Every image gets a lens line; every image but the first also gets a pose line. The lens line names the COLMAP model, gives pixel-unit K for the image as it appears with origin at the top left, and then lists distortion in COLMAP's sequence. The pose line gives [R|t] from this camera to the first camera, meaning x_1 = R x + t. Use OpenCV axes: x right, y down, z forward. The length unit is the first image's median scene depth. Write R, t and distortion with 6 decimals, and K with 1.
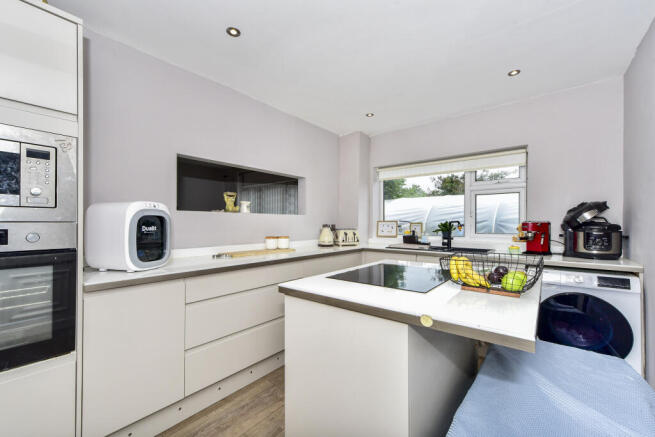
lens RADIAL K [[265.6, 0, 327.5], [0, 265.6, 218.5], [0, 0, 1]] dist [-0.000077, -0.000006]
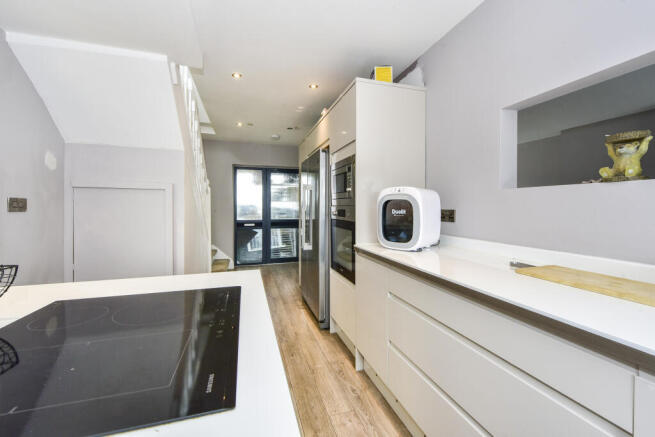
lens RADIAL K [[274.7, 0, 325.9], [0, 274.7, 204.0], [0, 0, 1]] dist [-0.000048, 0.000011]
pose [[-0.567901, -0.003479, -0.823089, 0.401614], [0.015225, 0.999776, -0.014730, 0.017932], [0.822956, -0.020897, -0.567721, 1.363012]]
